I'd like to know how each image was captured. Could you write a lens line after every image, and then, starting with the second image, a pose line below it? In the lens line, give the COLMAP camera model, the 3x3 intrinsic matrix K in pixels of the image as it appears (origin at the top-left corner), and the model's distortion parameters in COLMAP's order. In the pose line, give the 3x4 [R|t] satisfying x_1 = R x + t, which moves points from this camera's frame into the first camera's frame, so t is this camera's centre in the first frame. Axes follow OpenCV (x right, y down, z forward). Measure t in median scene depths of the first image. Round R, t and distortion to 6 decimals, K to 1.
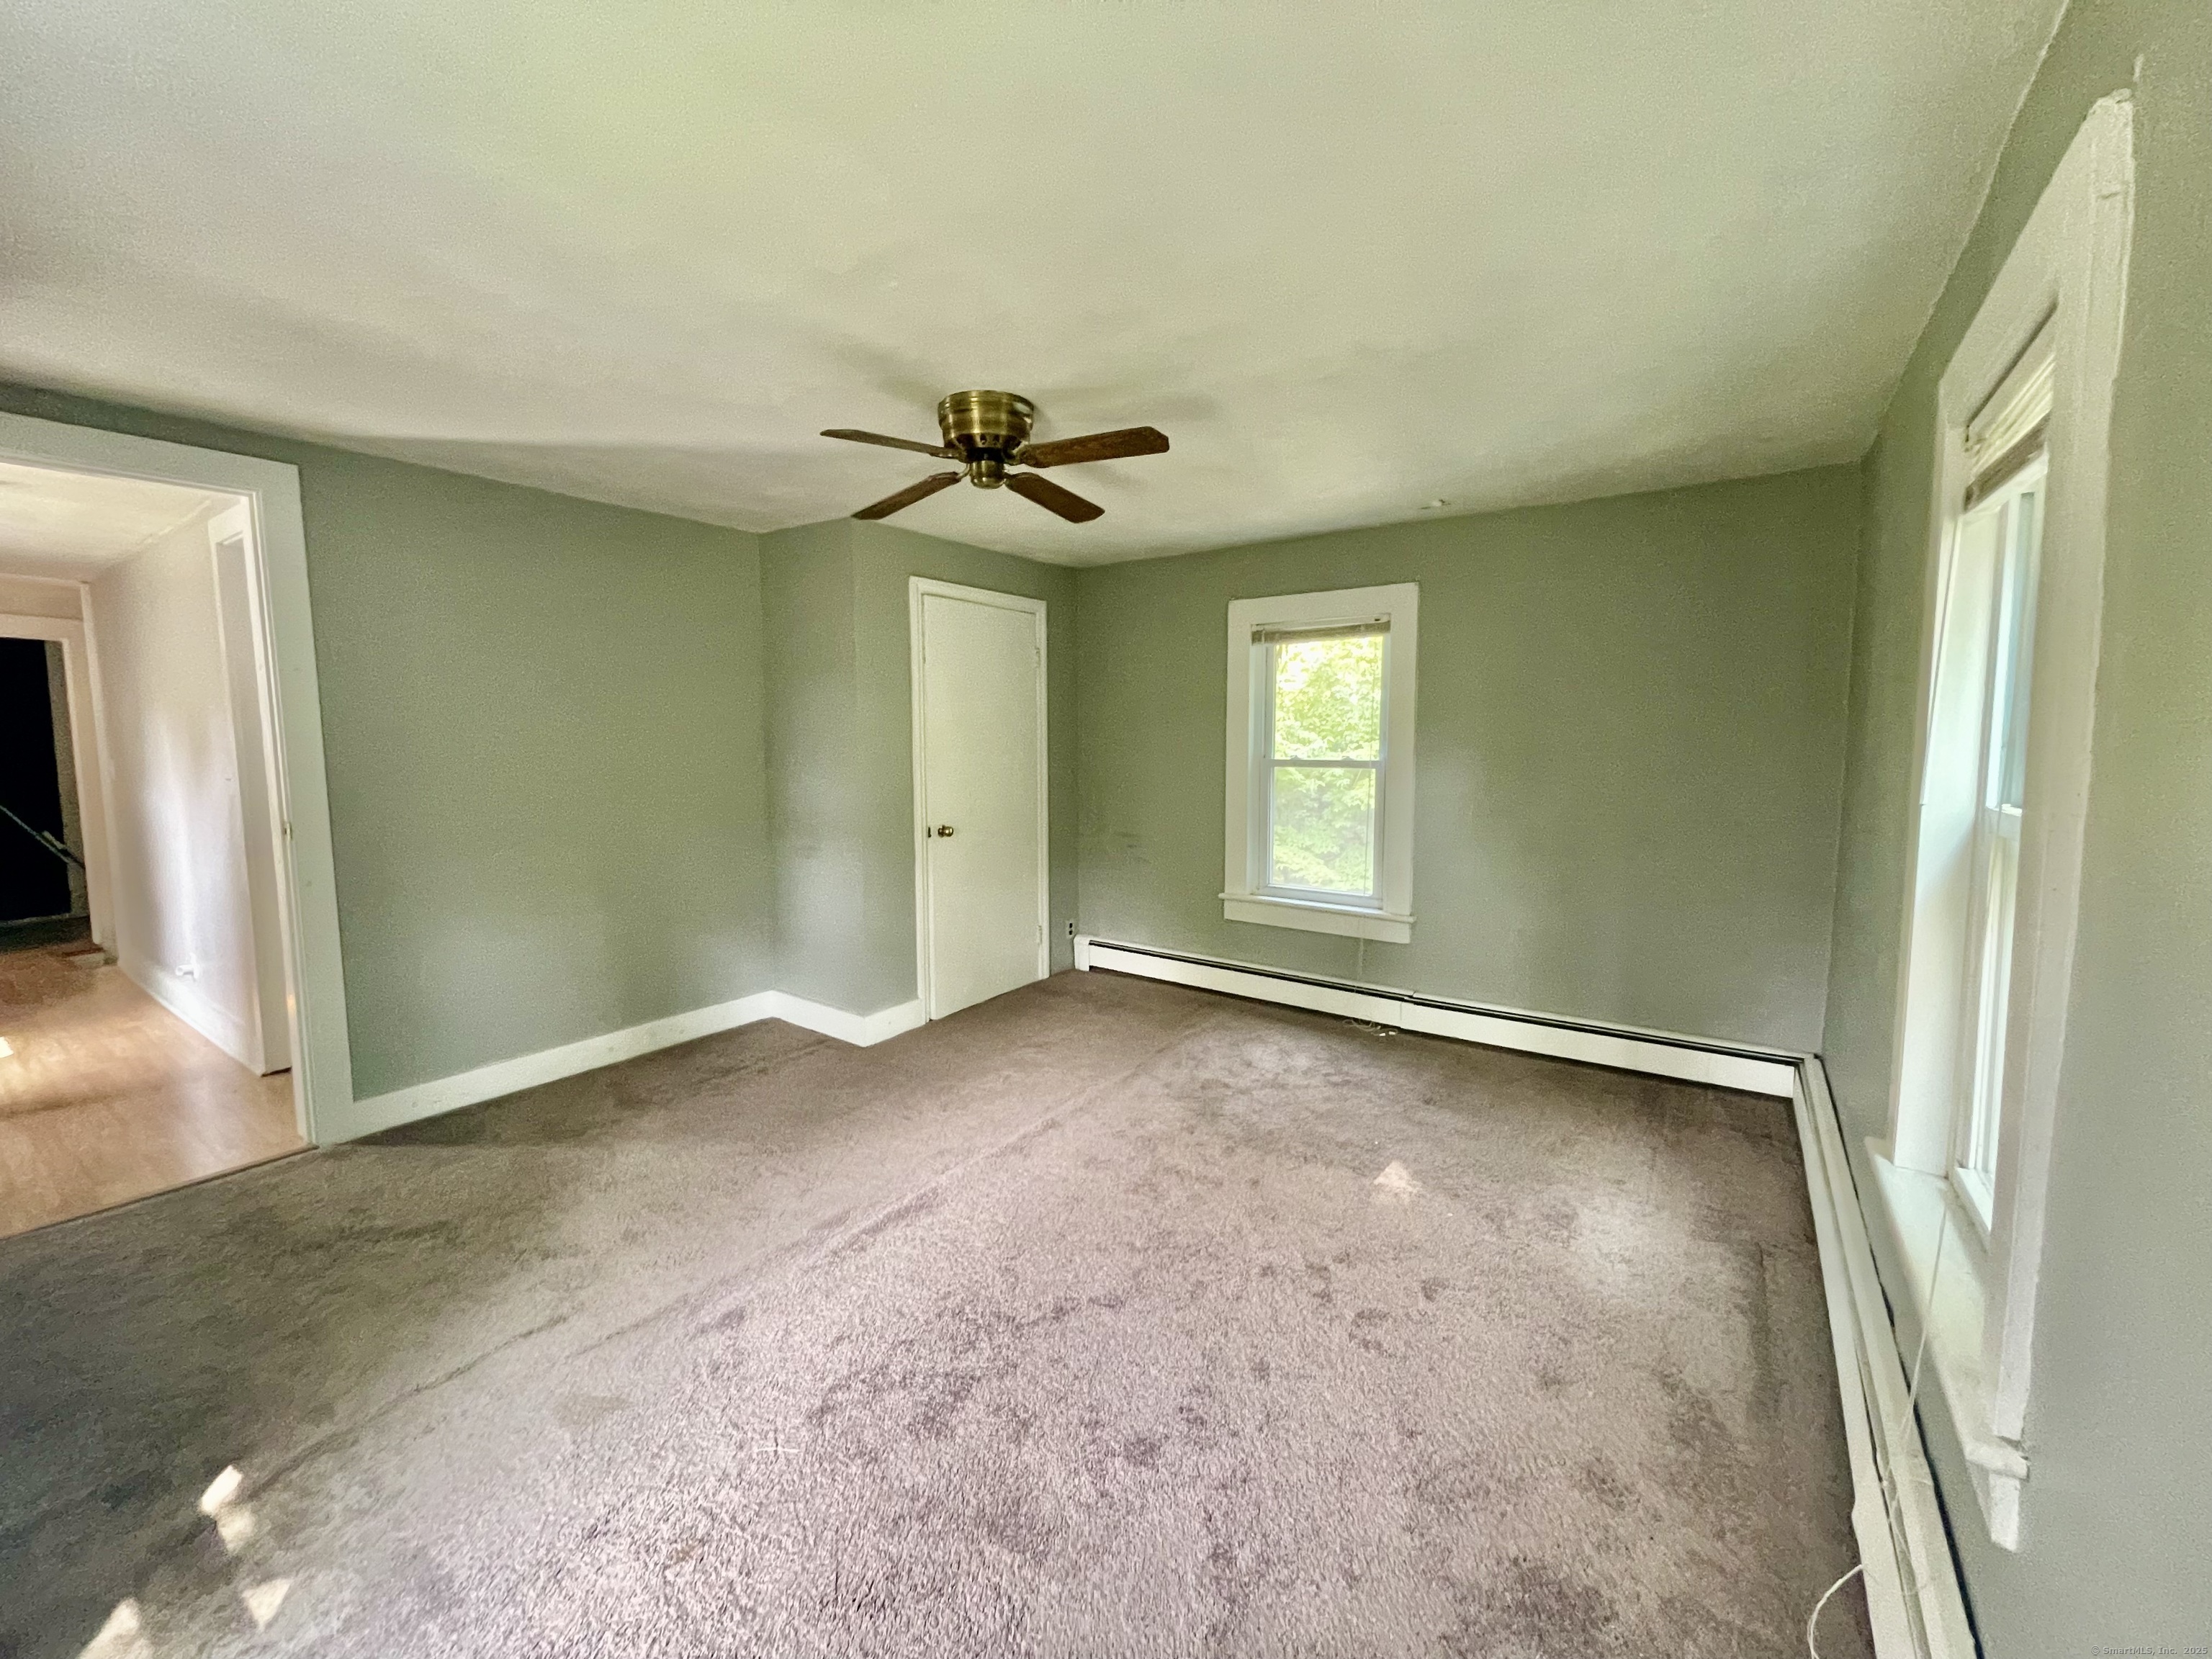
lens RADIAL K [[901.5, 0, 1099.9], [0, 901.5, 823.9], [0, 0, 1]] dist [0.000966, -0.000018]
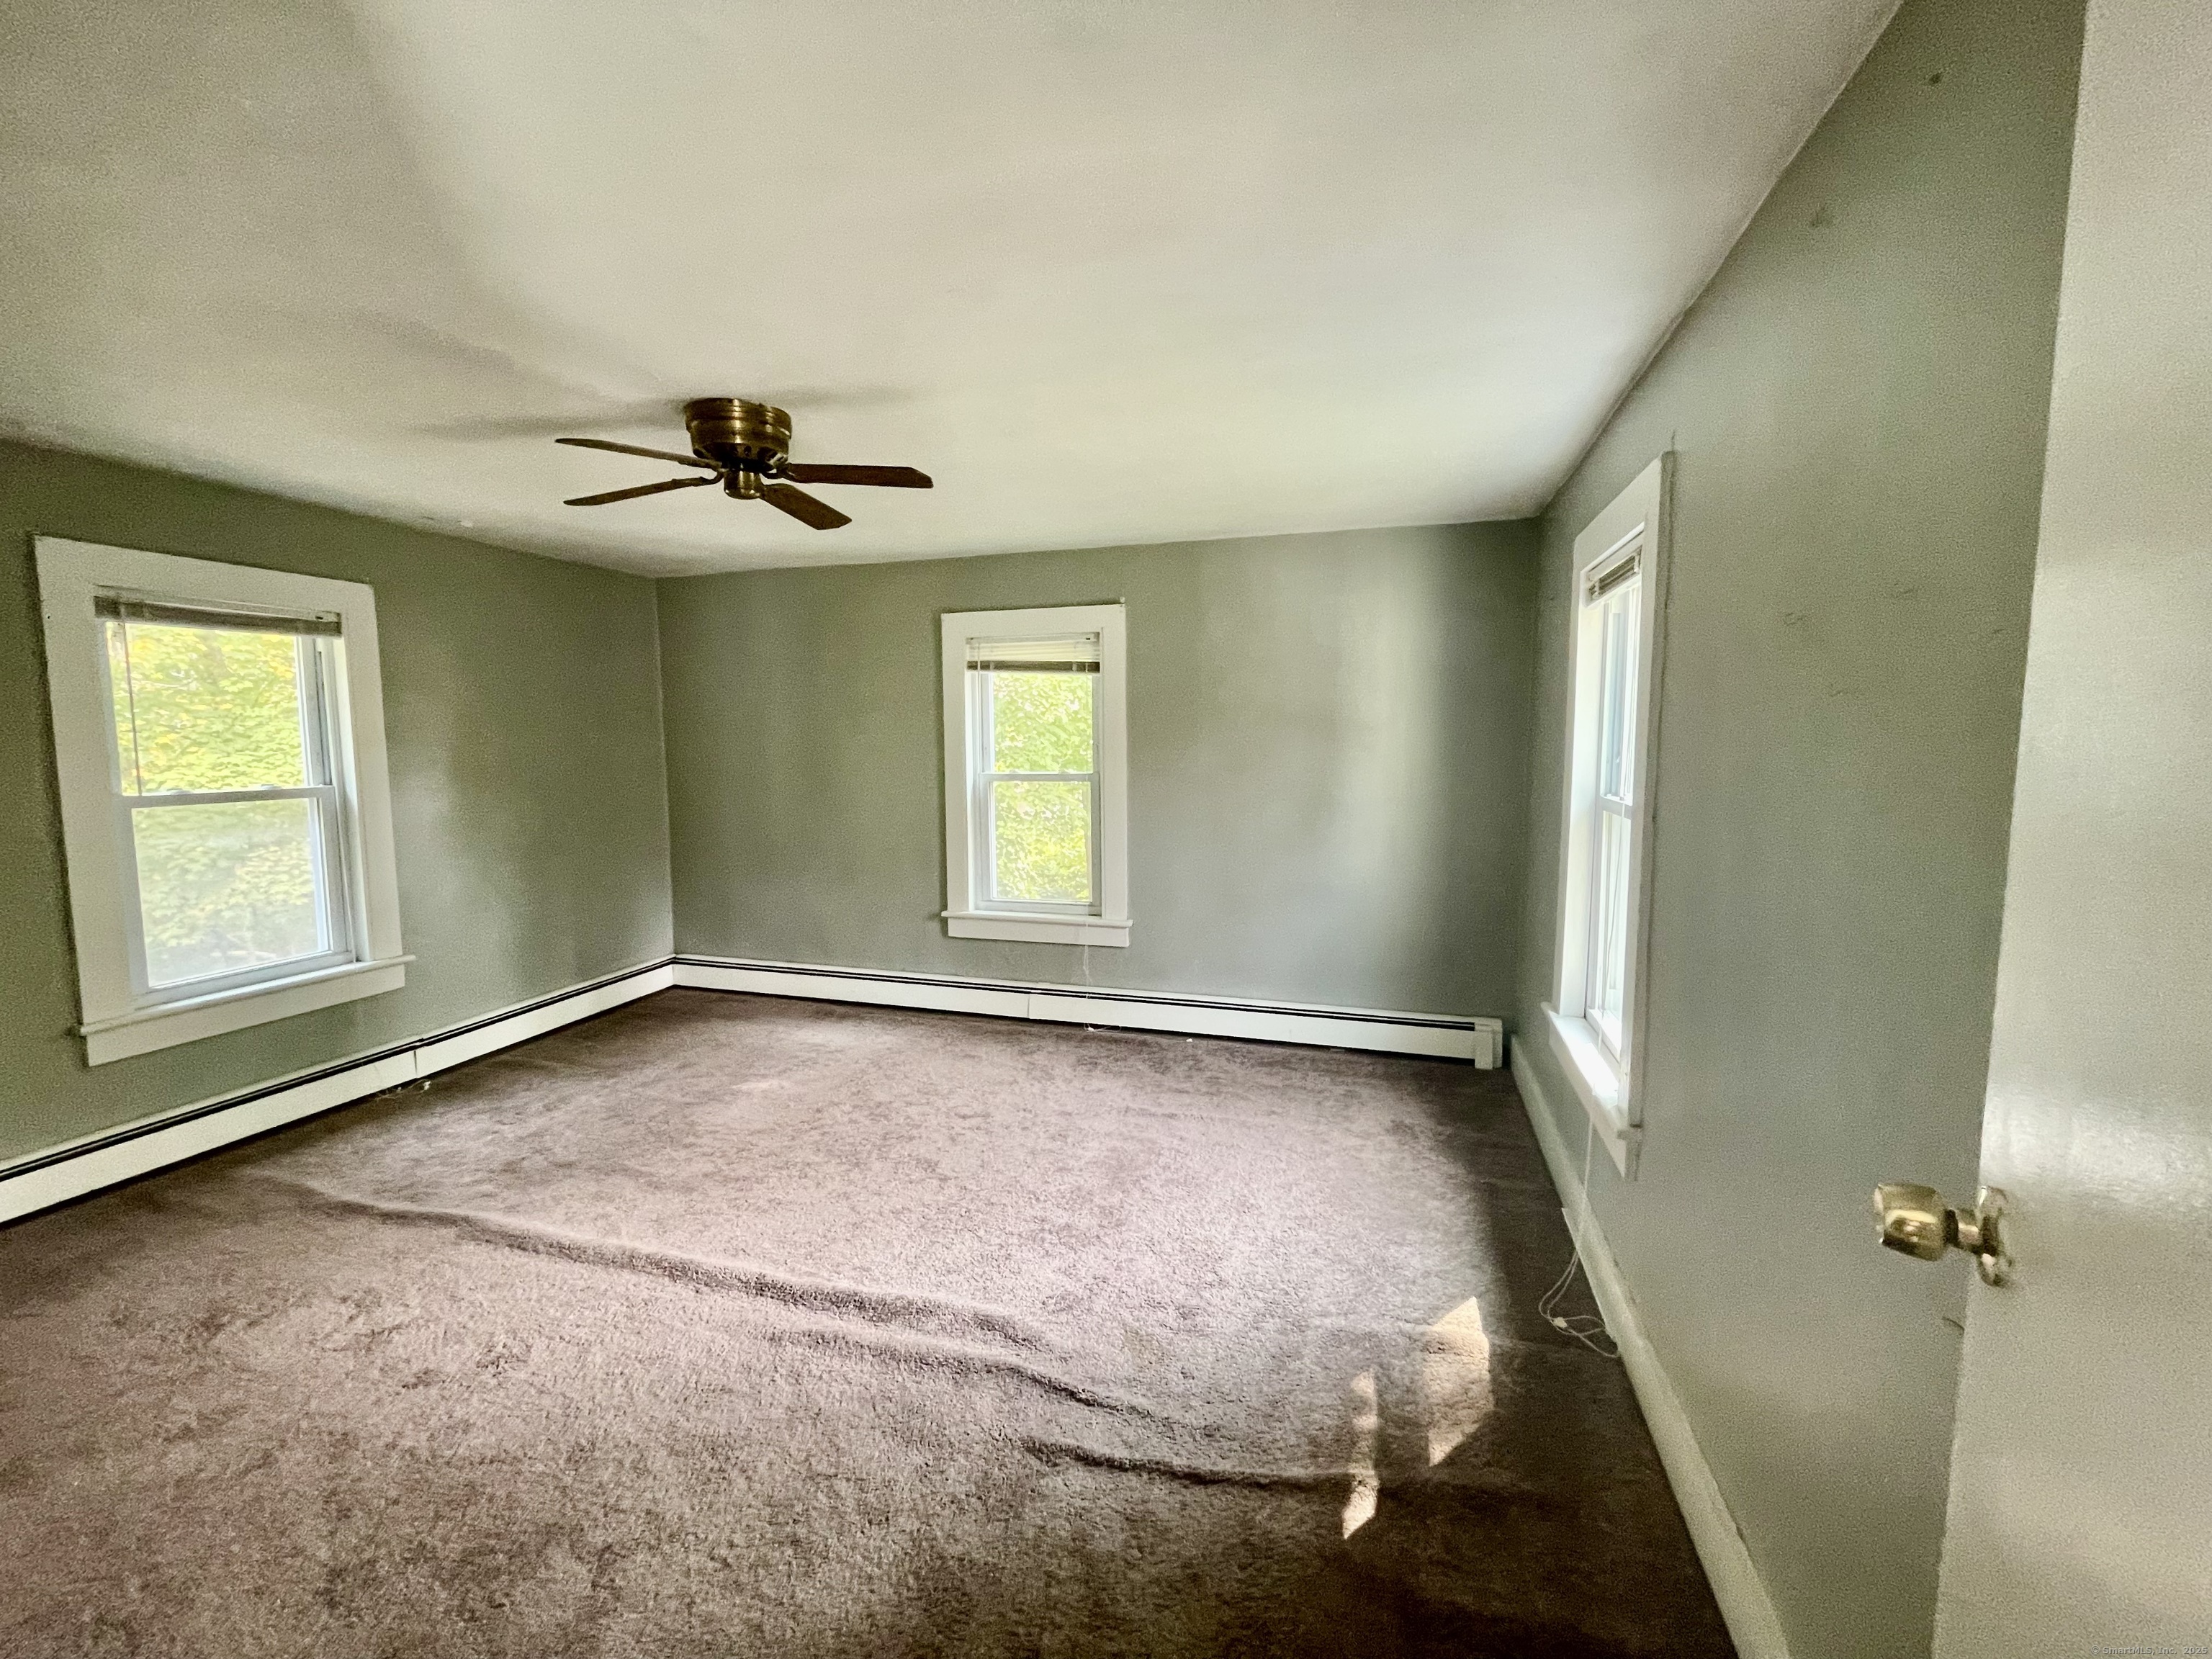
lens RADIAL K [[901.5, 0, 1099.9], [0, 901.5, 823.9], [0, 0, 1]] dist [0.000966, -0.000018]
pose [[-0.343092, -0.087202, 0.935245, -0.757696], [0.097985, 0.986926, 0.127967, -0.077872], [-0.934177, 0.135545, -0.330061, 0.652107]]
